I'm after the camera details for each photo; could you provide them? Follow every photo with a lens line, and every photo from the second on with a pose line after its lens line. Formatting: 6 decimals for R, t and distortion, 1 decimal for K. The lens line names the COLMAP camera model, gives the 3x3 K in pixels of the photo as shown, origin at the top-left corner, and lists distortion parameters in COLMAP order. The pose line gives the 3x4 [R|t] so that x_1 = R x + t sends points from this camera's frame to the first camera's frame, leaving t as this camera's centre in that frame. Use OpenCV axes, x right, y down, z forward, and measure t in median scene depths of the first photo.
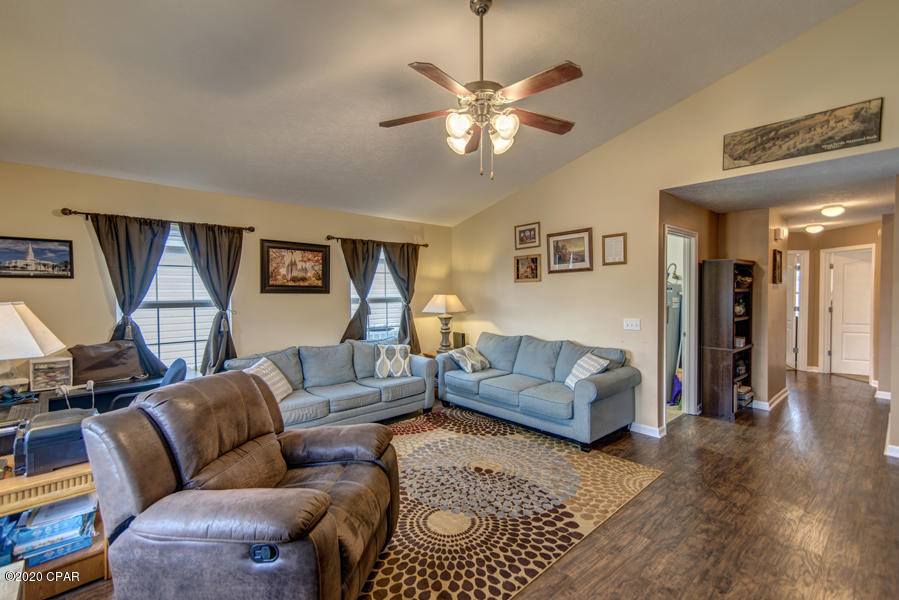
lens RADIAL K [[402.7, 0, 450.3], [0, 402.7, 299.1], [0, 0, 1]] dist [0.030263, -0.001847]
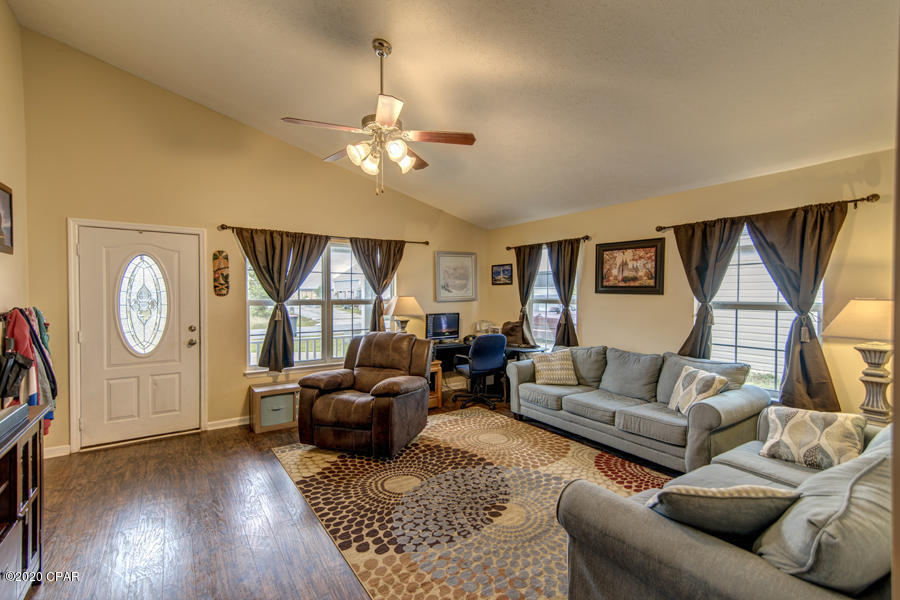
lens RADIAL K [[403.1, 0, 449.8], [0, 403.1, 301.1], [0, 0, 1]] dist [0.030263, -0.001847]
pose [[-0.138683, 0.024874, -0.990024, 0.666101], [-0.022015, 0.999360, 0.028193, -0.016137], [0.990092, 0.025705, -0.138046, 0.746881]]
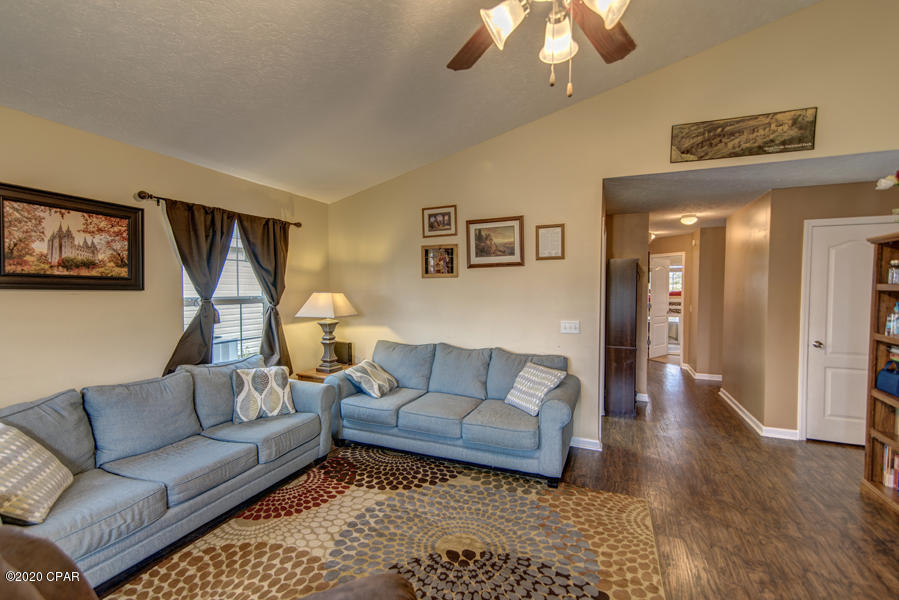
lens RADIAL K [[402.7, 0, 447.6], [0, 402.7, 299.9], [0, 0, 1]] dist [0.030263, -0.001847]
pose [[0.905431, -0.004936, 0.424464, -0.166094], [0.000930, 0.999953, 0.009642, -0.005985], [-0.424491, -0.008335, 0.905394, 0.295512]]
